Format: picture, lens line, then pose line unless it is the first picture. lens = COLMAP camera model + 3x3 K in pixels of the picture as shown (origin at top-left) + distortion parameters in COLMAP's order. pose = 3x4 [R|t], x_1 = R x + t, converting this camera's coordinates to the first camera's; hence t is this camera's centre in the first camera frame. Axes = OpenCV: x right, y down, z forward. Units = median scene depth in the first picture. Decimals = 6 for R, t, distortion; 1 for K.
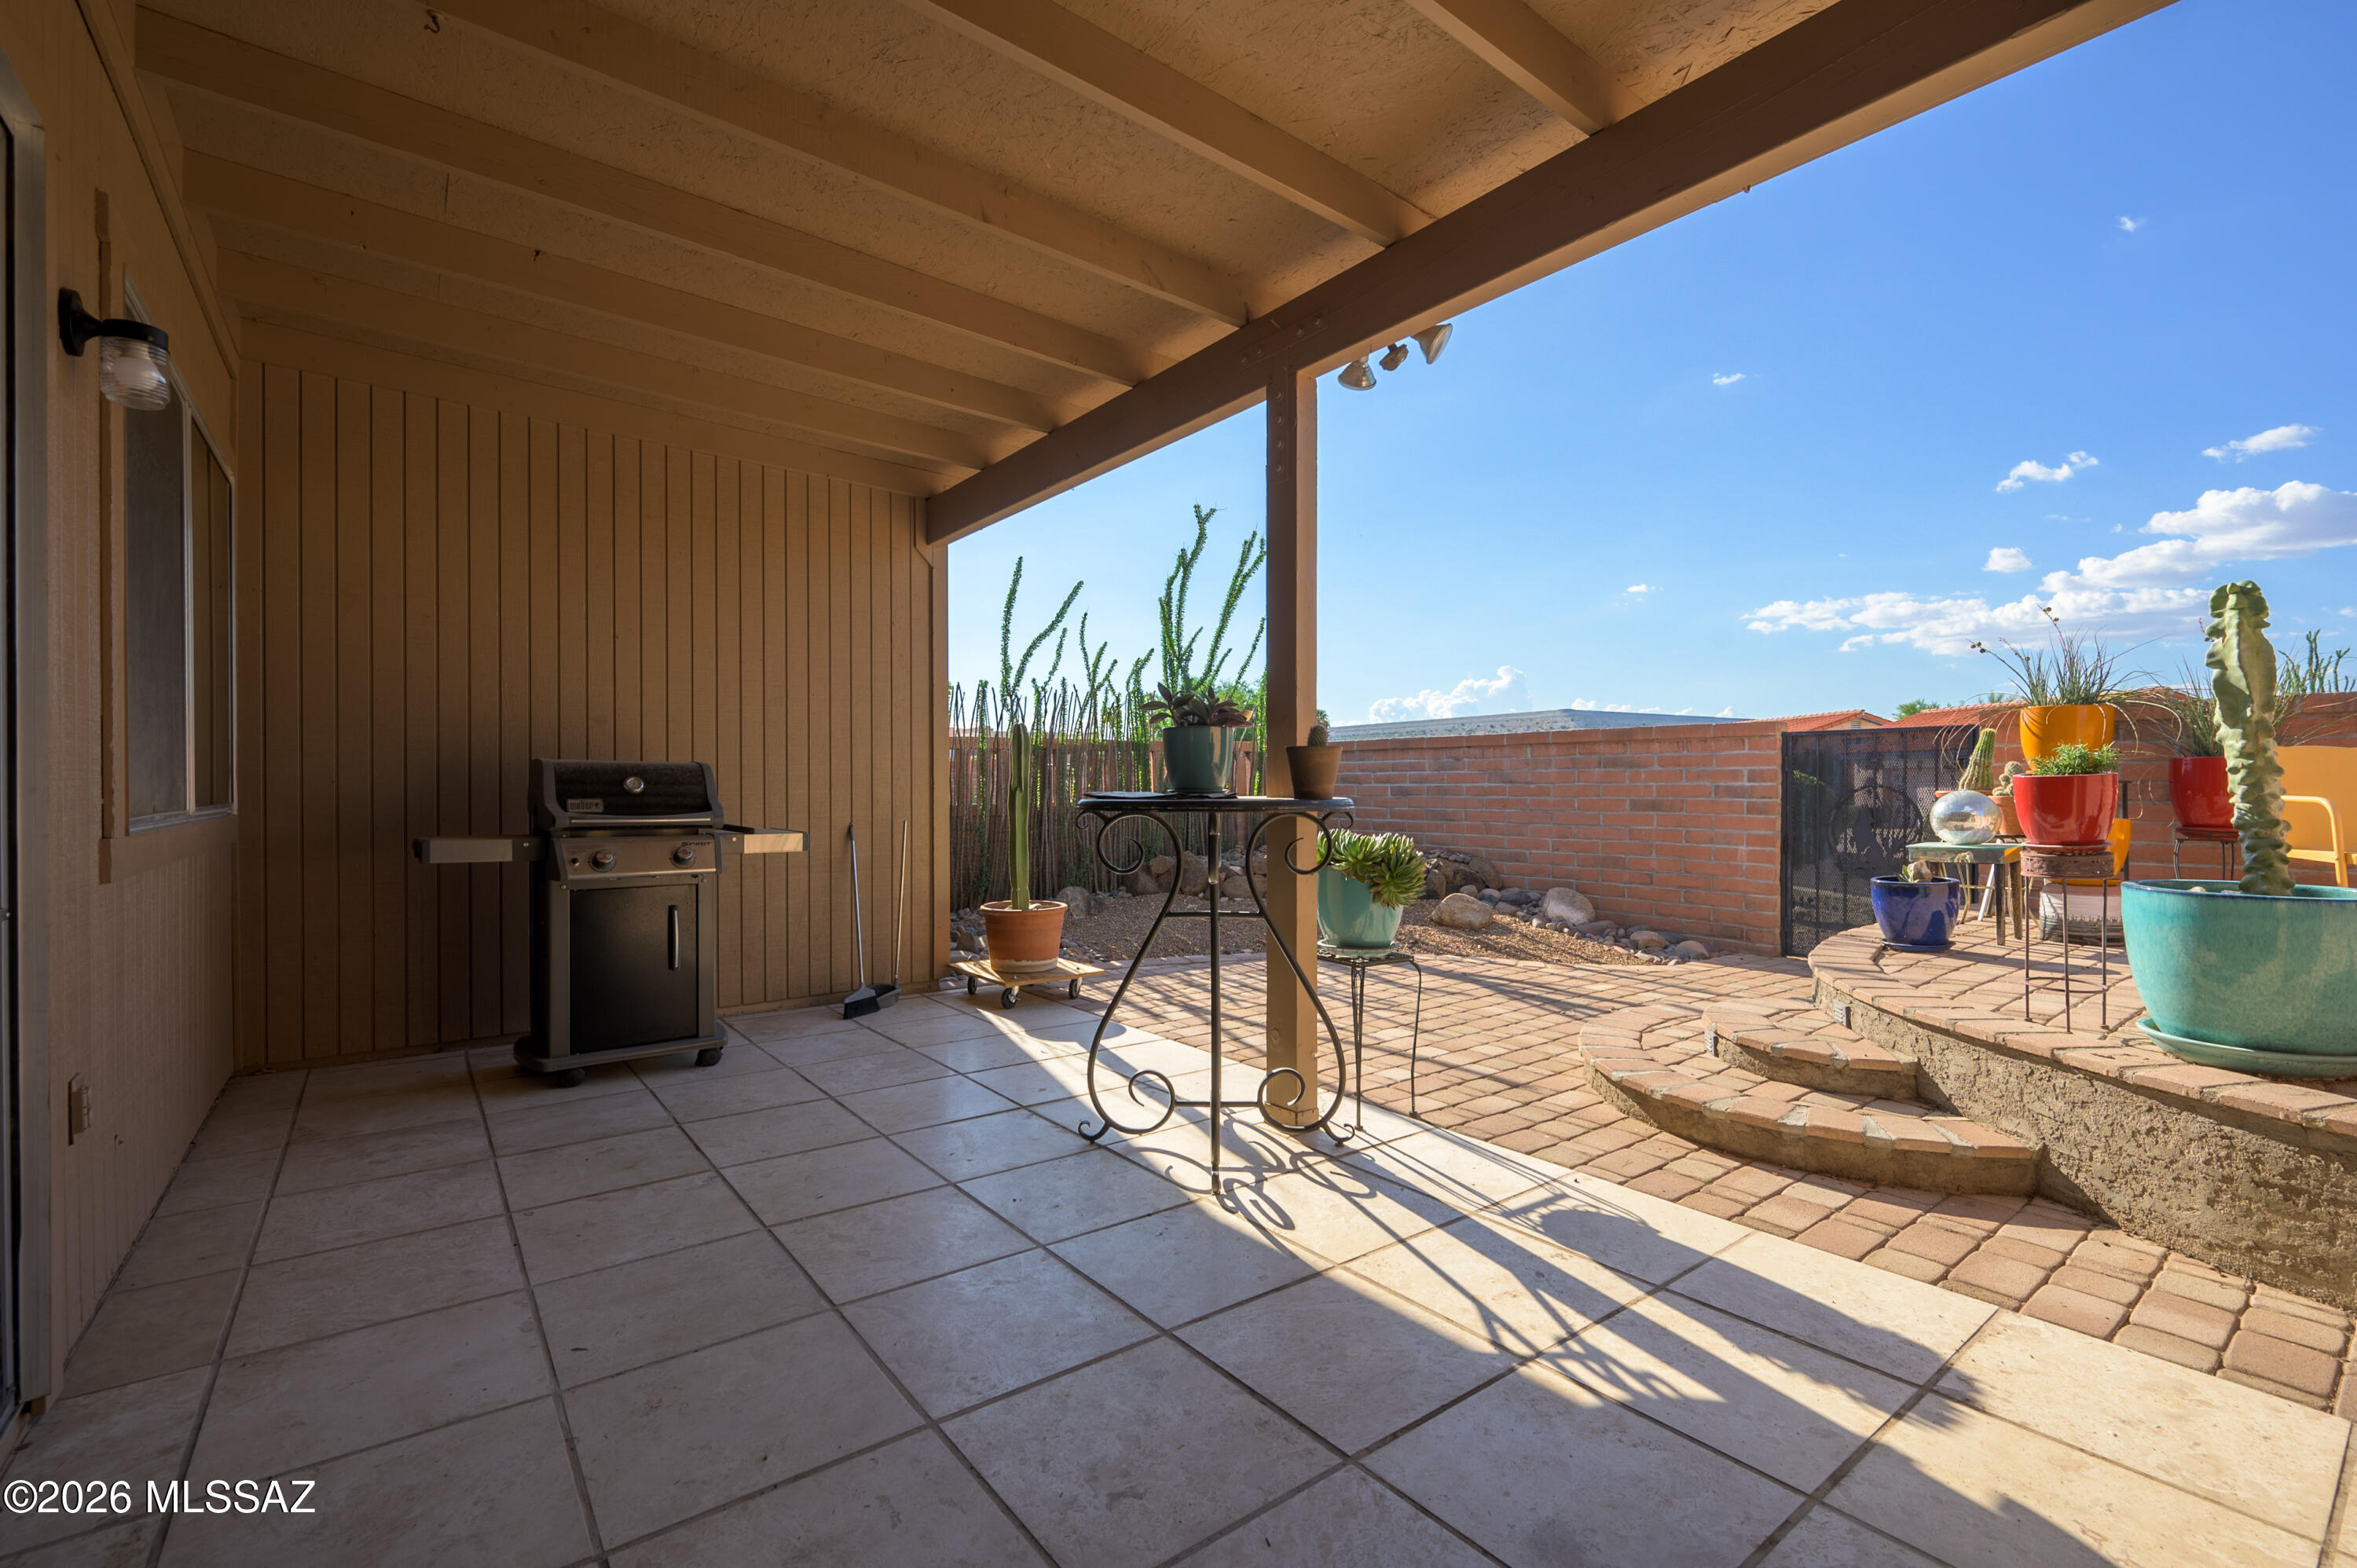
lens RADIAL K [[1043.2, 0, 1178.5], [0, 1043.2, 784.0], [0, 0, 1]] dist [0.032432, -0.021031]
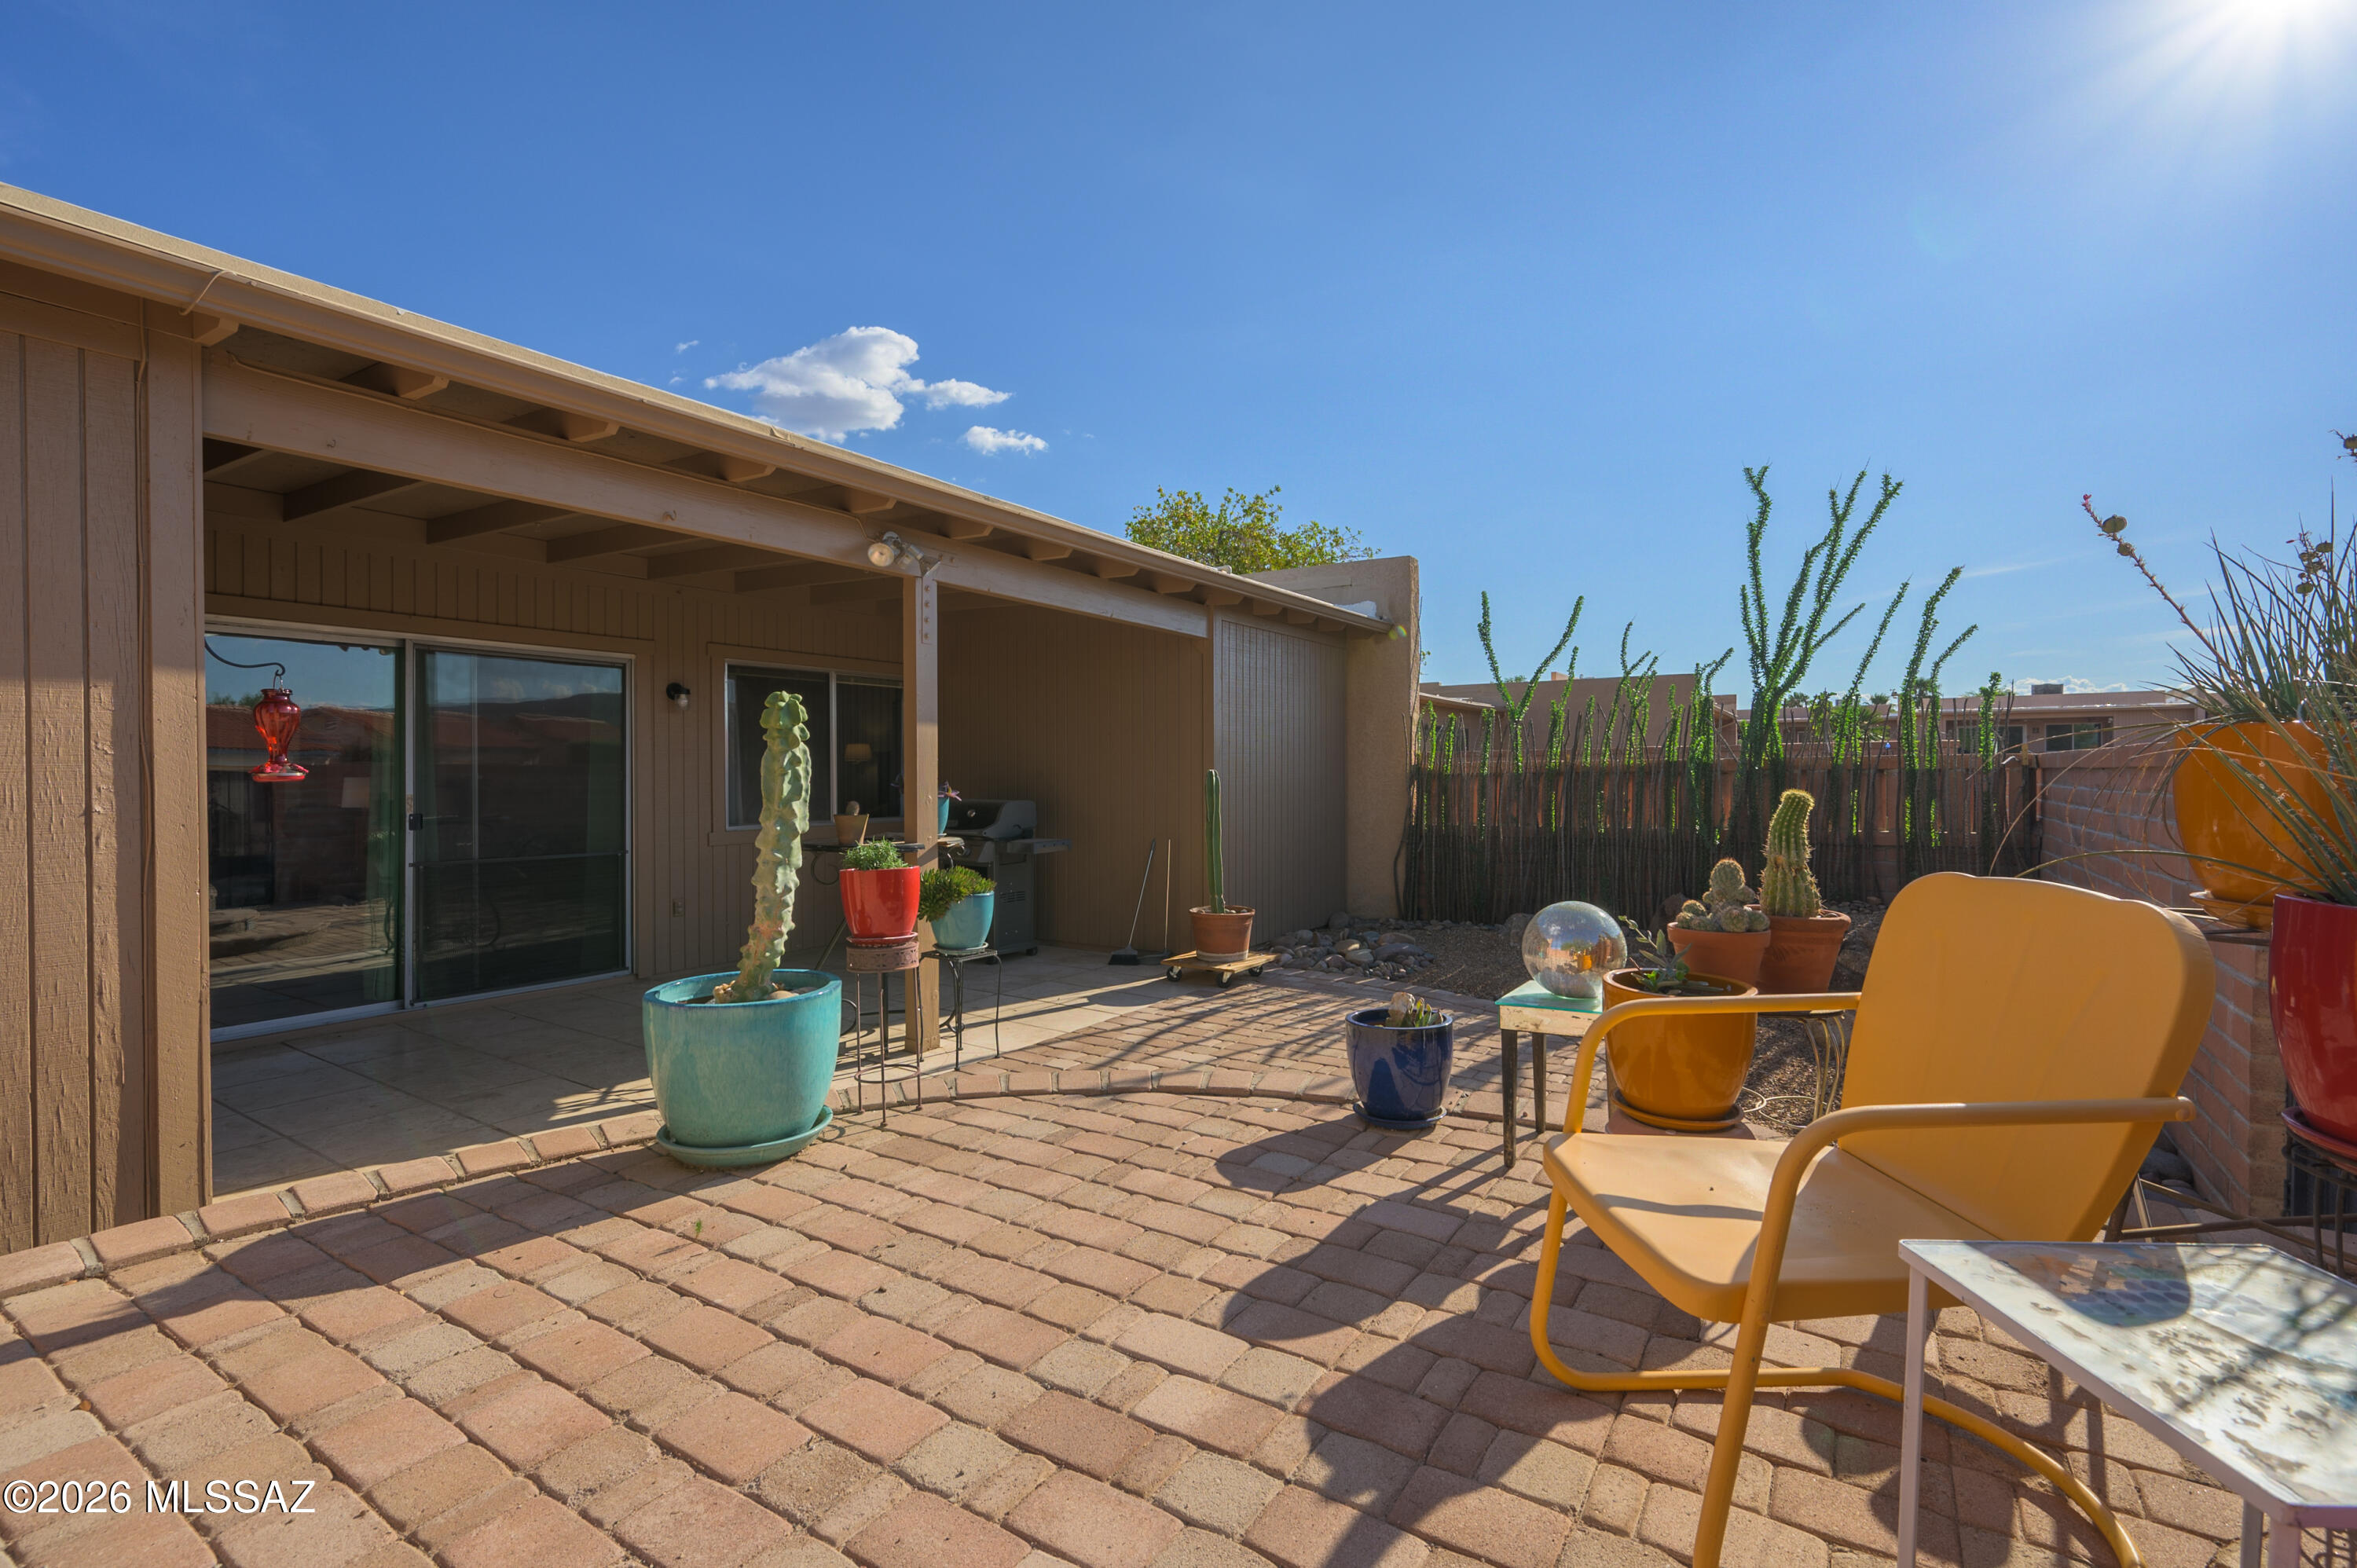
lens RADIAL K [[1042.0, 0, 1178.5], [0, 1042.0, 784.0], [0, 0, 1]] dist [0.003467, 0.000275]
pose [[0.327589, 0.012634, -0.944736, 0.730855], [0.003939, 0.999884, 0.014737, -0.041559], [0.944812, -0.008549, 0.327501, 0.366423]]
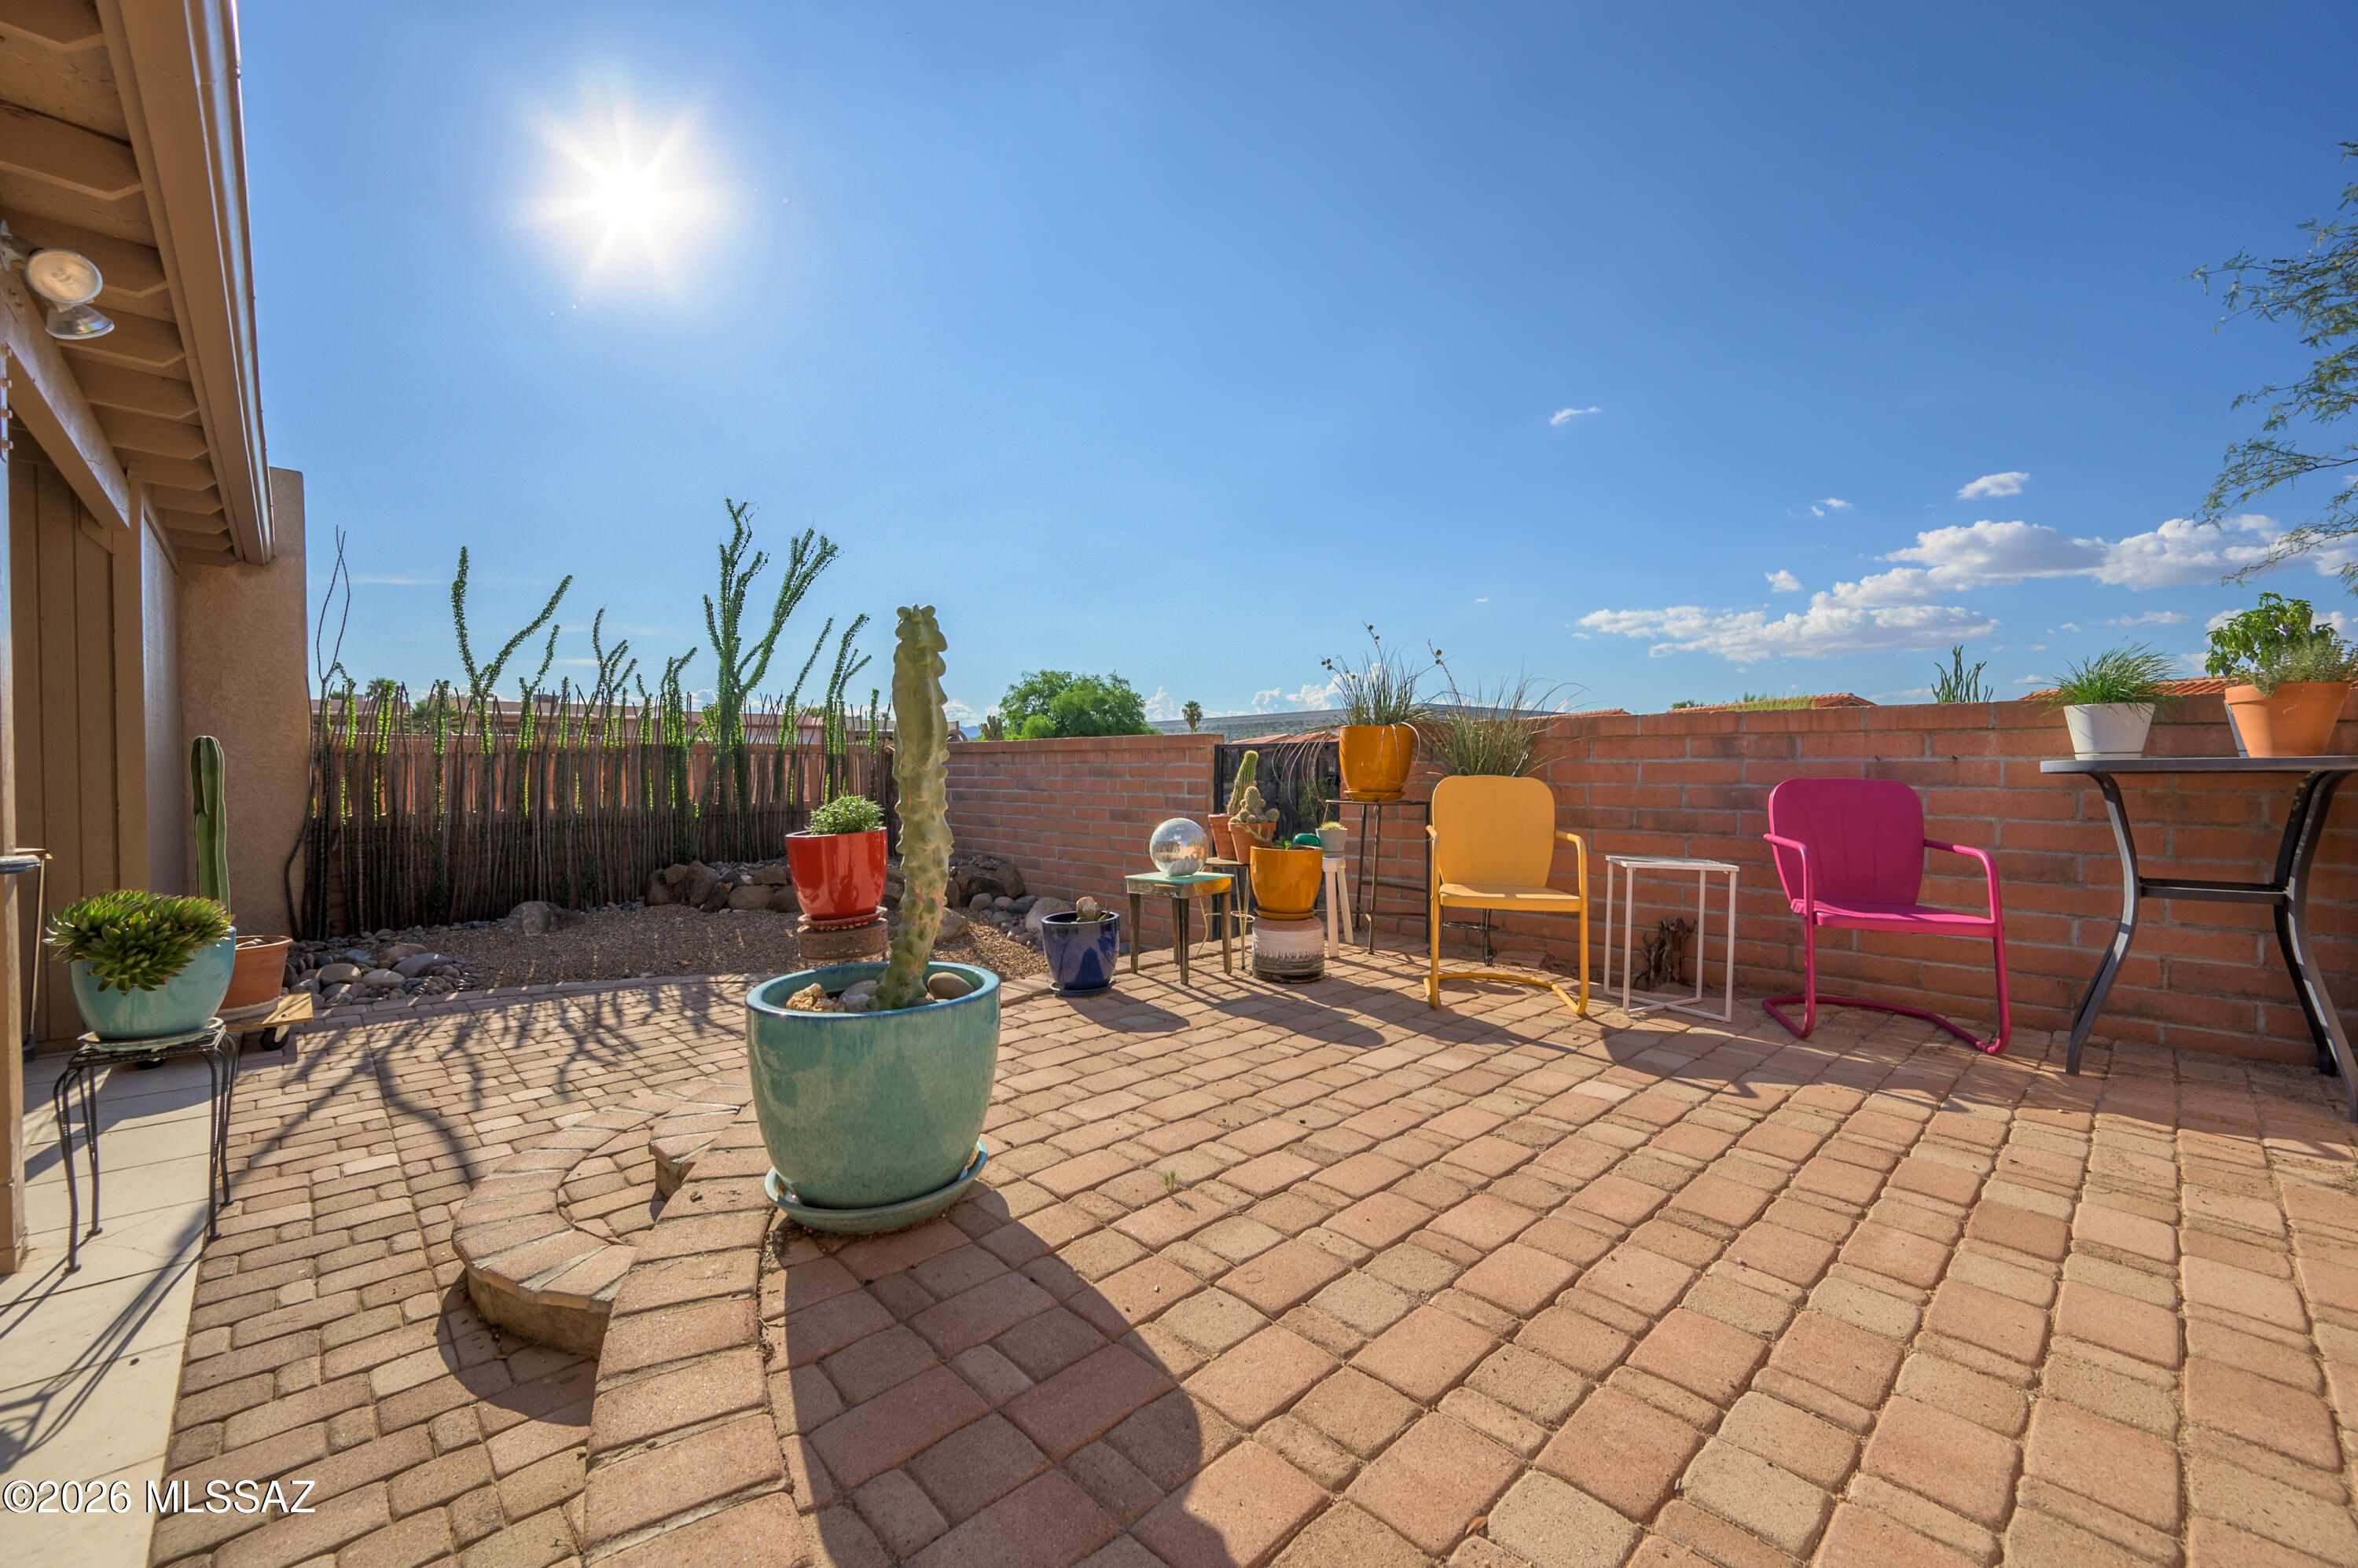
lens RADIAL K [[964.8, 0, 1179.0], [0, 964.8, 784.0], [0, 0, 1]] dist [-0.002893, -0.000717]
pose [[0.994424, 0.001583, 0.105443, 0.386153], [-0.003201, 0.999880, 0.015170, -0.022434], [-0.105406, -0.015423, 0.994310, 0.079888]]
